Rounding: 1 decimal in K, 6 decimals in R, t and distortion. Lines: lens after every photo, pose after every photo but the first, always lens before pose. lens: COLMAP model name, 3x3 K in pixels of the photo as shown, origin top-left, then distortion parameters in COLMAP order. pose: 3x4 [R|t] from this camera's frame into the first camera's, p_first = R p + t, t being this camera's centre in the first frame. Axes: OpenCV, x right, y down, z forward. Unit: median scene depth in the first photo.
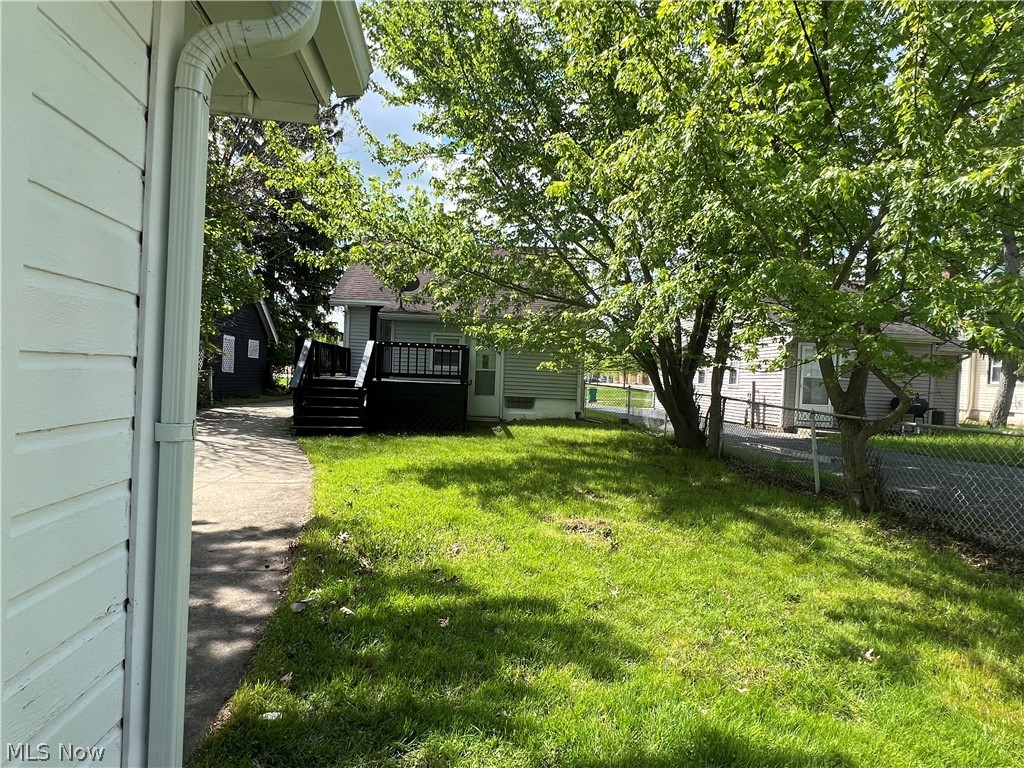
lens RADIAL K [[576.3, 0, 517.5], [0, 576.3, 386.0], [0, 0, 1]] dist [0.004991, 0.000003]
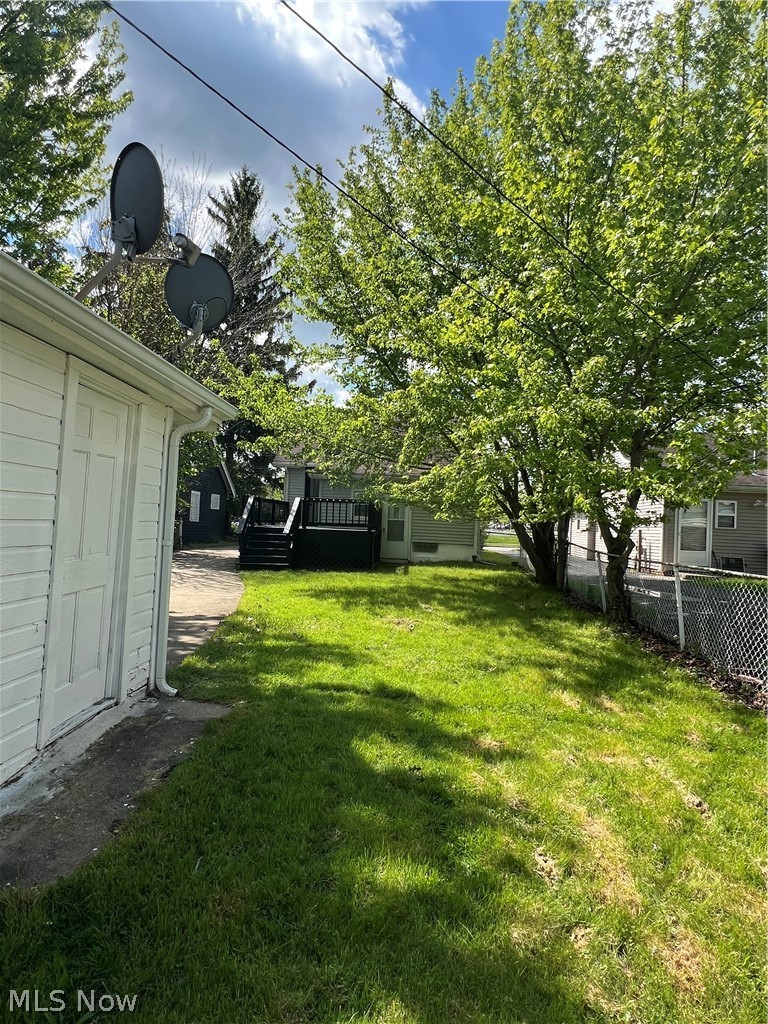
lens RADIAL K [[576.3, 0, 388.9], [0, 576.3, 505.5], [0, 0, 1]] dist [0.004991, 0.000003]
pose [[0.989698, -0.004964, -0.143083, 0.127109], [-0.002228, 0.998744, -0.050060, 0.003337], [0.143152, 0.049863, 0.988444, -0.233722]]
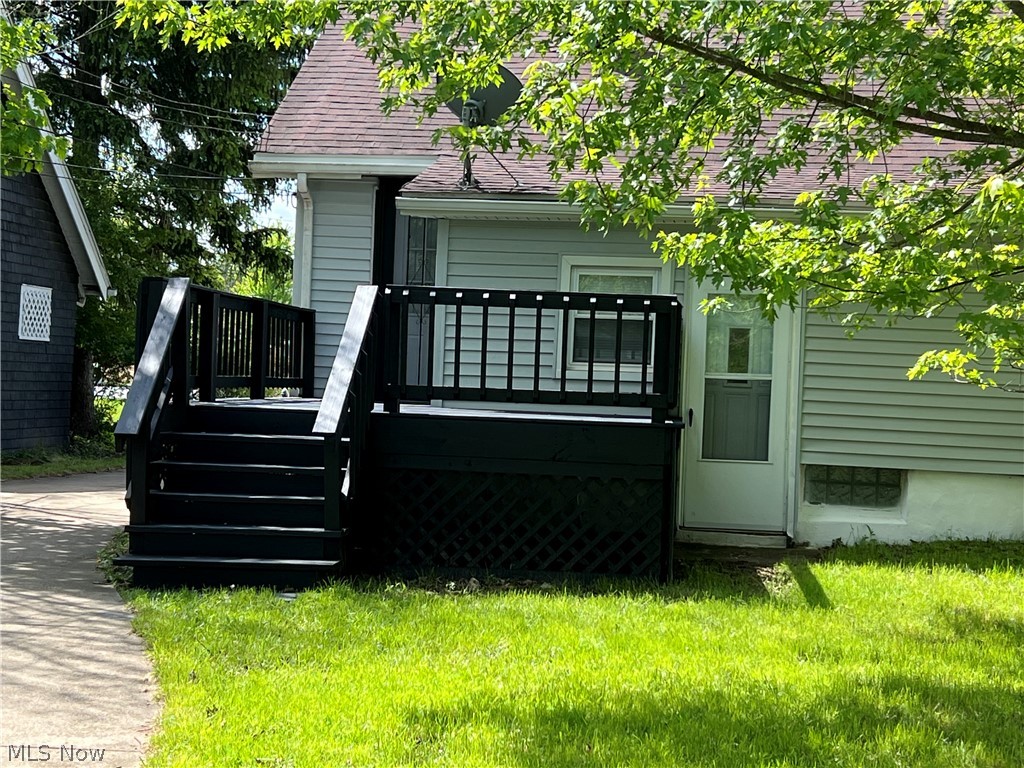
lens RADIAL K [[1817.2, 0, 517.2], [0, 1817.2, 392.6], [0, 0, 1]] dist [0.170415, 0.000000]
pose [[0.983244, 0.000053, -0.182296, 0.006441], [-0.003409, 0.999830, -0.018100, -0.002328], [0.182264, 0.018418, 0.983077, 0.041117]]
